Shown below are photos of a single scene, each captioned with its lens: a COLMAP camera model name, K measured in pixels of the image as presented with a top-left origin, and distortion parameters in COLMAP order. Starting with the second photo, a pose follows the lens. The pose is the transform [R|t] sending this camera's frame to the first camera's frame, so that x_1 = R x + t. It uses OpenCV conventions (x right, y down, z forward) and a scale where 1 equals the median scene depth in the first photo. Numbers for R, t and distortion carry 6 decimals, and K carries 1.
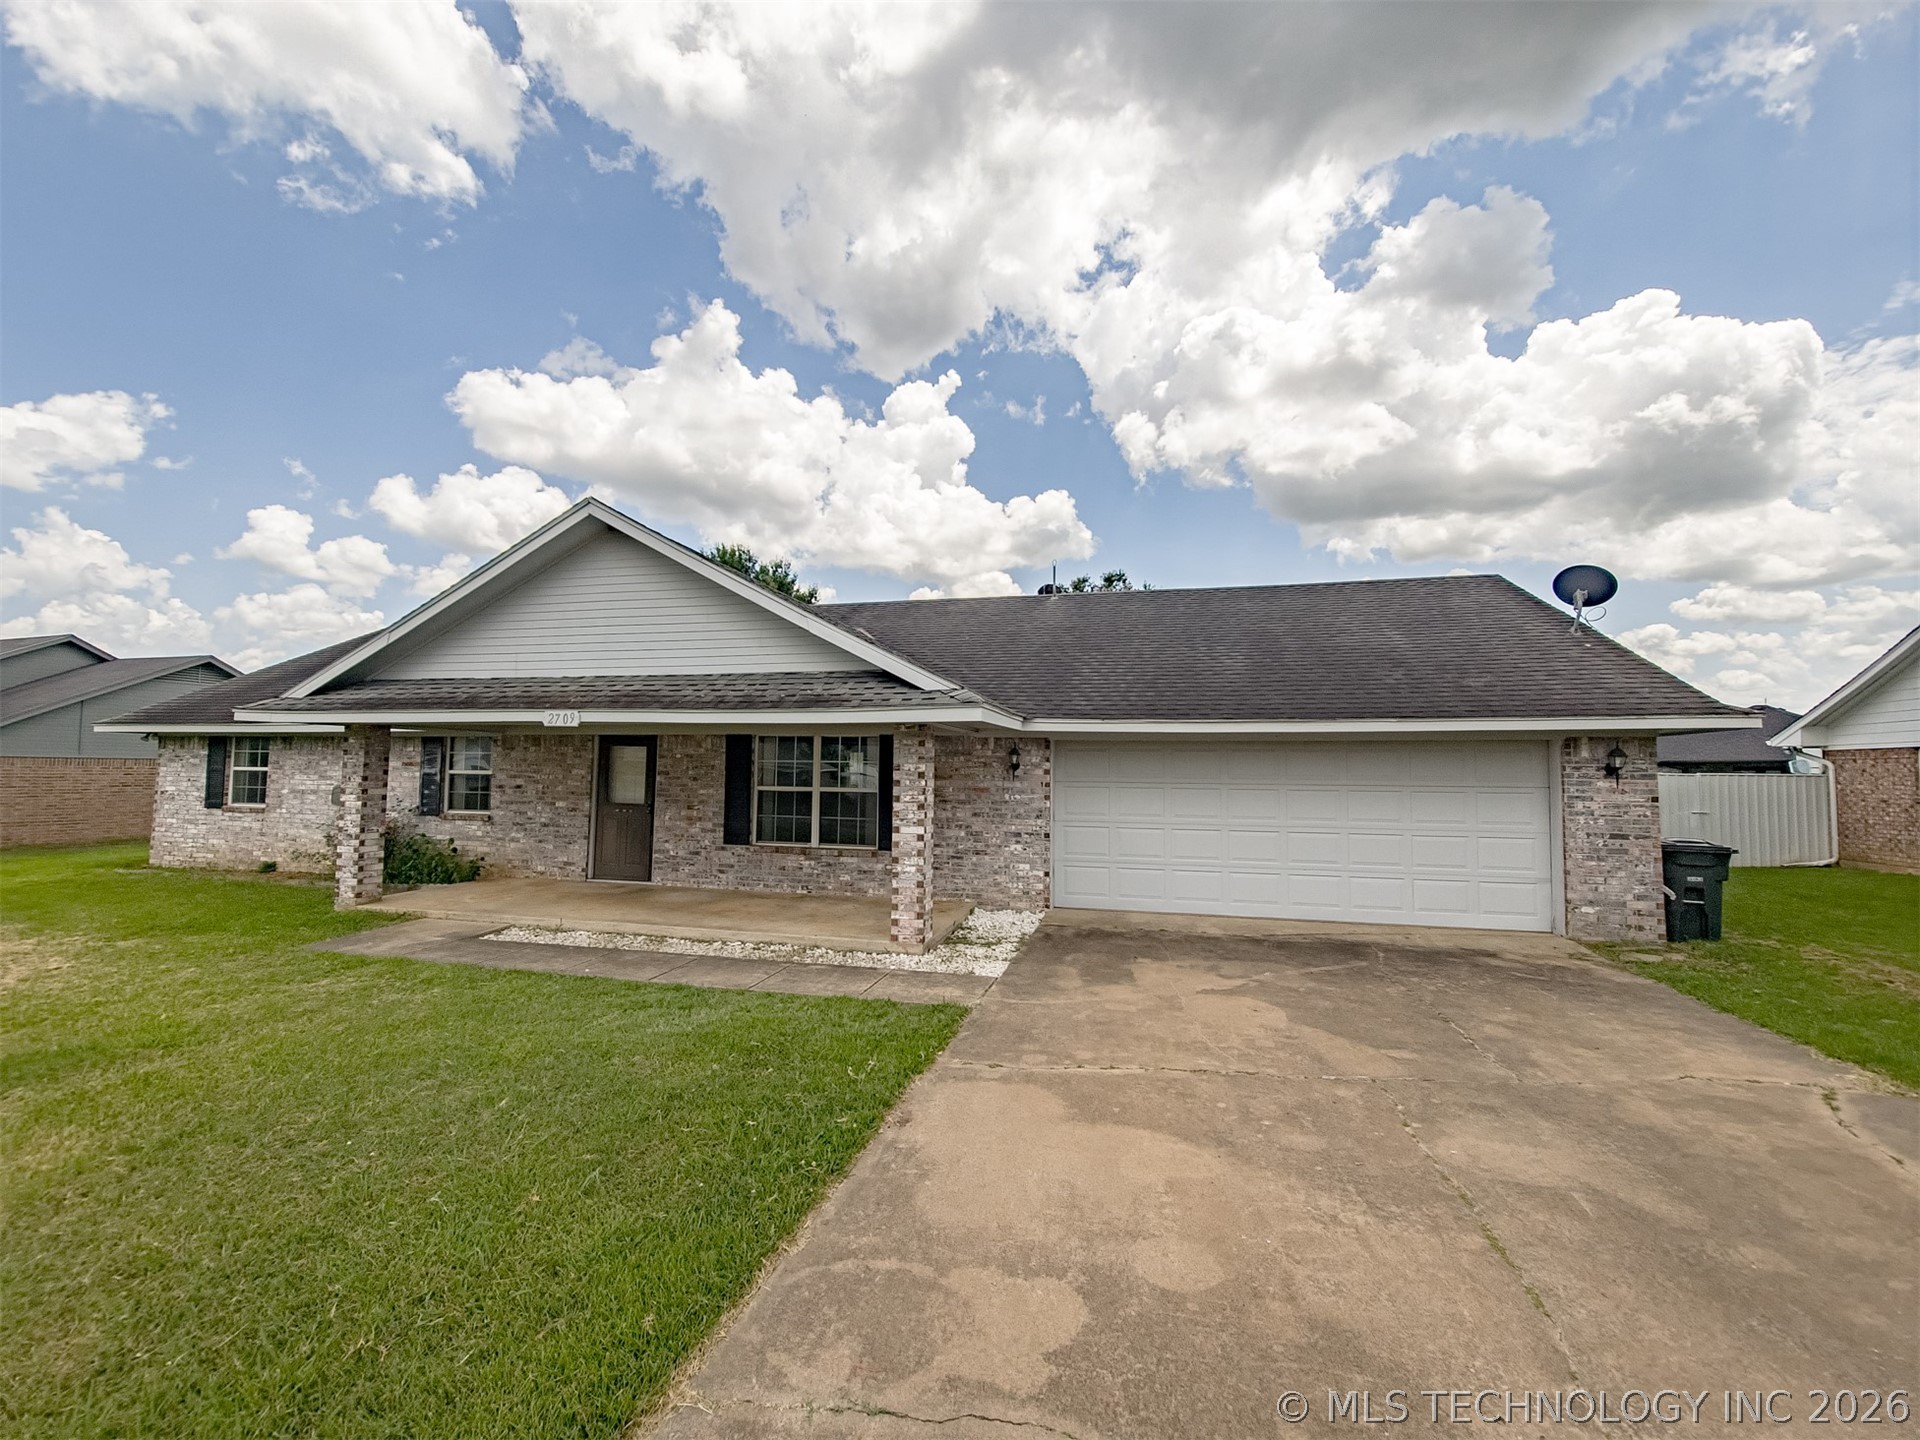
lens RADIAL K [[784.0, 0, 967.4], [0, 784.0, 719.8], [0, 0, 1]] dist [-0.000479, 0.000054]
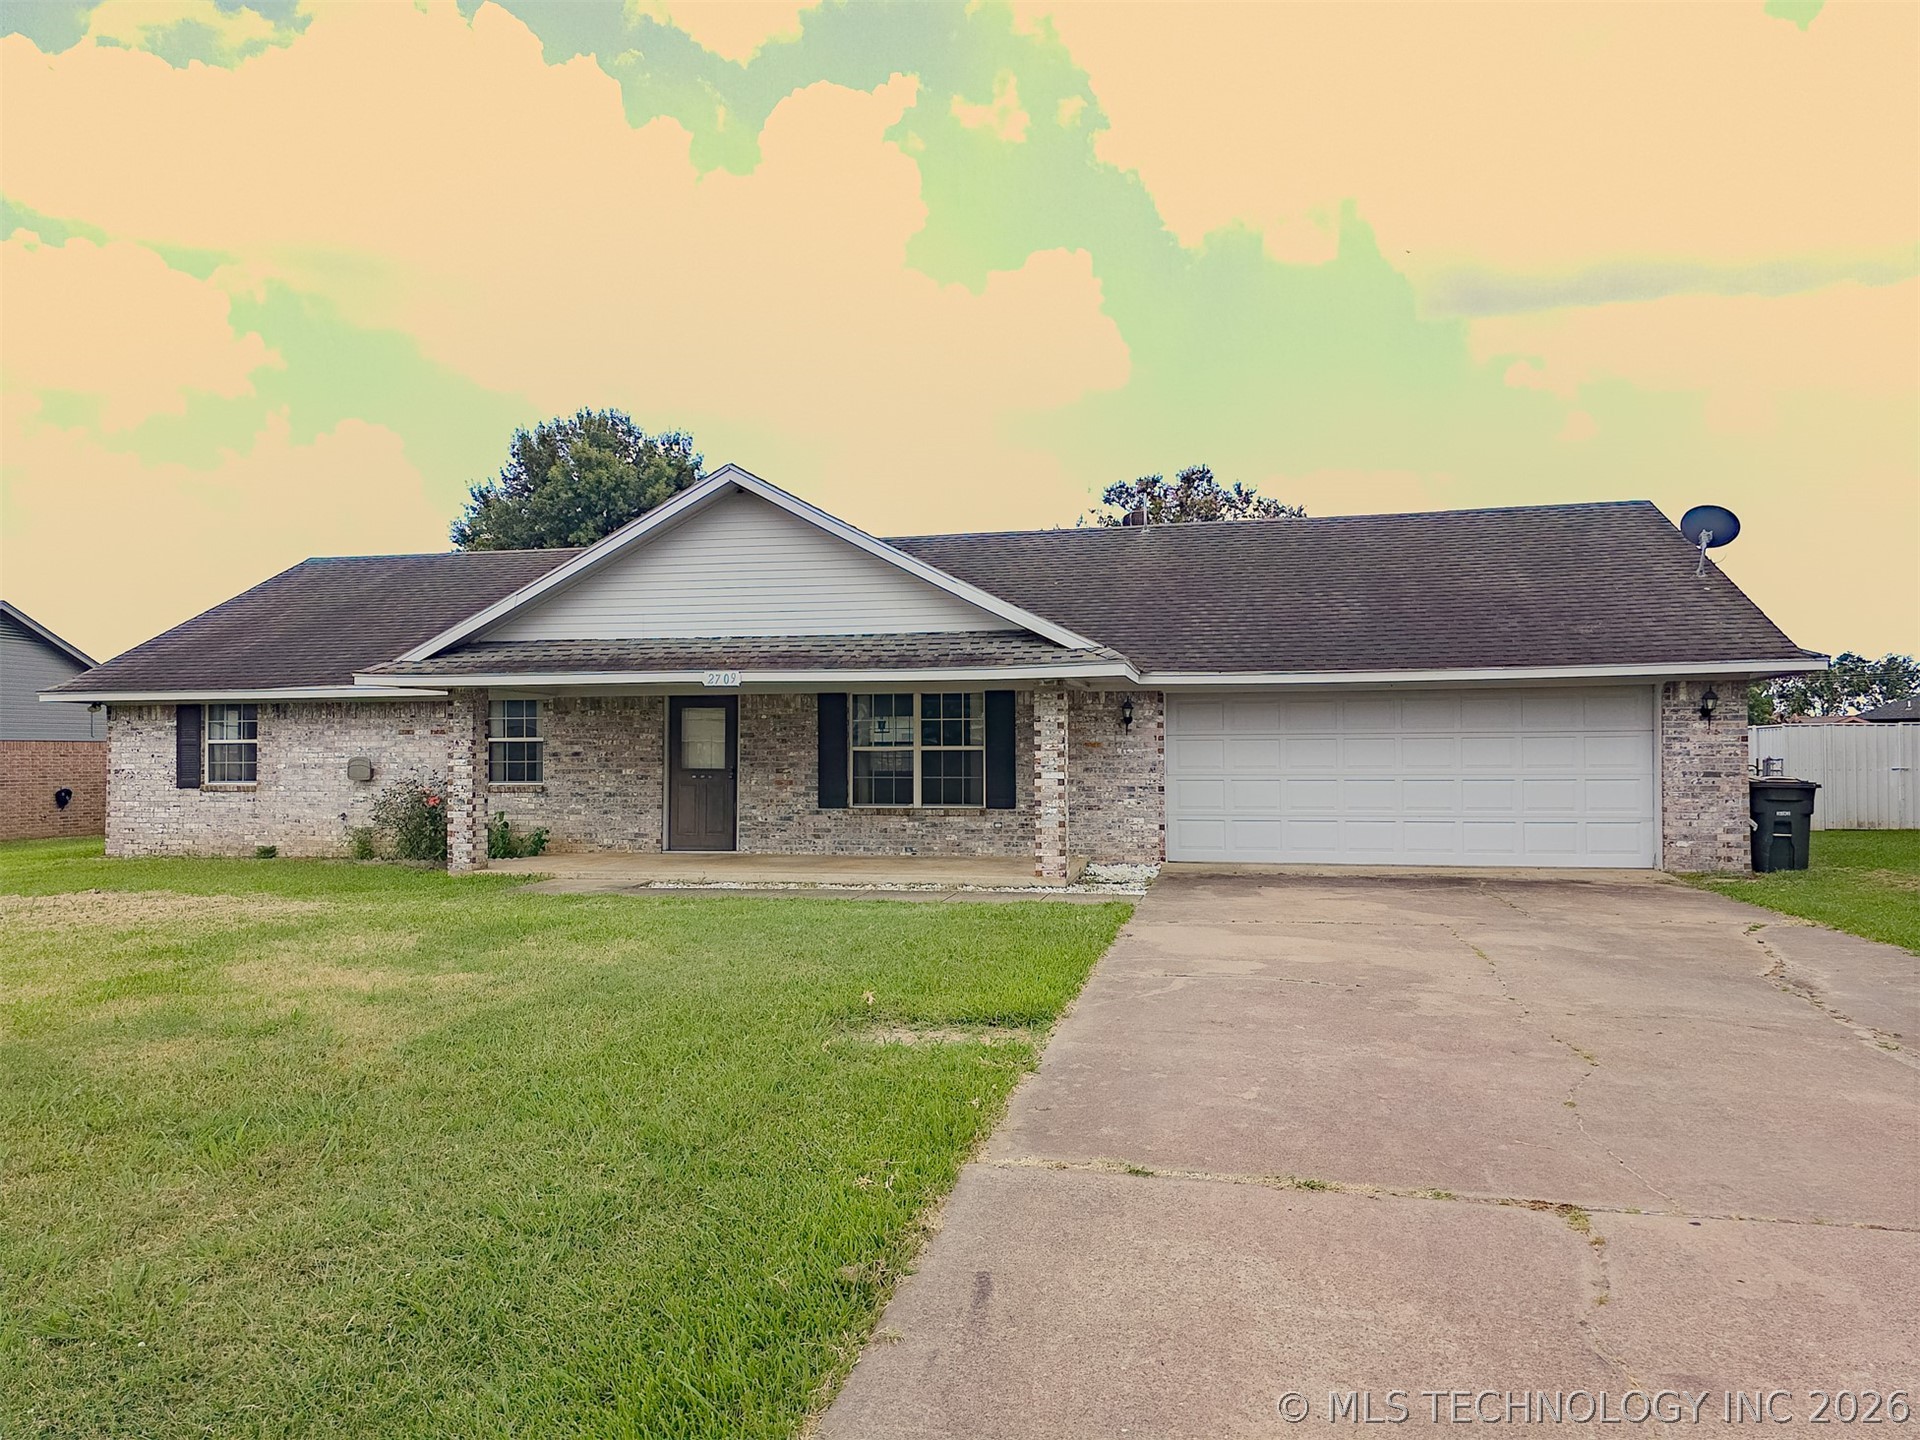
lens RADIAL K [[1281.4, 0, 967.0], [0, 1281.4, 726.9], [0, 0, 1]] dist [0.104304, -0.137497]
pose [[0.999488, -0.016020, 0.027692, -0.177037], [0.014814, 0.998956, 0.043218, -0.005134], [-0.028355, -0.042786, 0.998682, -0.580763]]
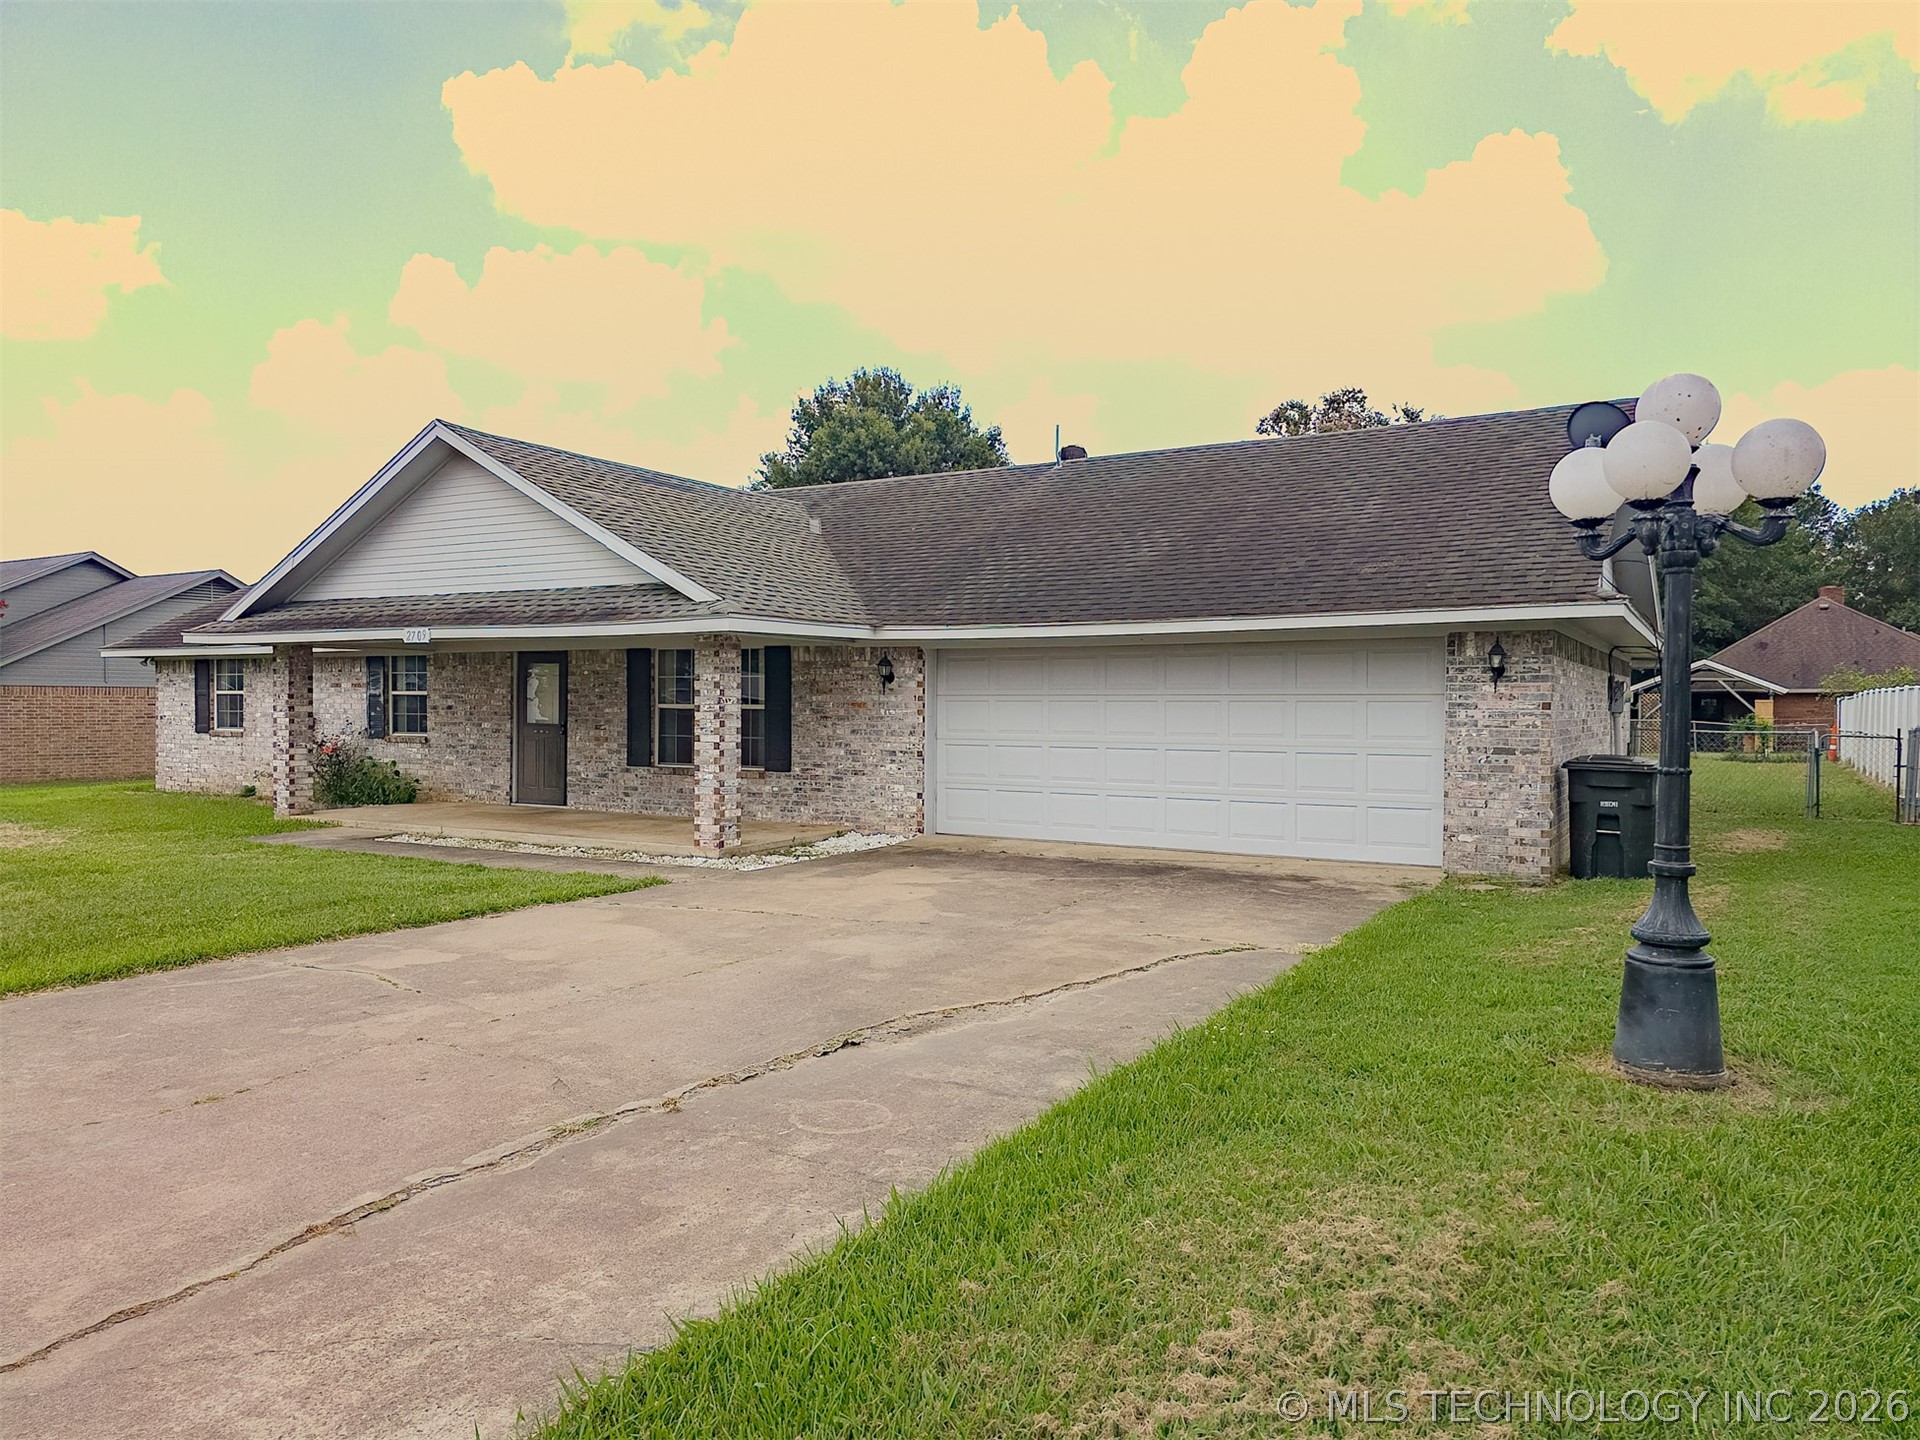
lens RADIAL K [[1281.4, 0, 967.0], [0, 1281.4, 726.9], [0, 0, 1]] dist [0.104304, -0.137497]
pose [[0.958689, -0.001300, -0.284454, 0.537135], [0.024042, 0.996782, 0.076473, 0.003772], [0.283439, -0.080152, 0.955635, -0.373355]]
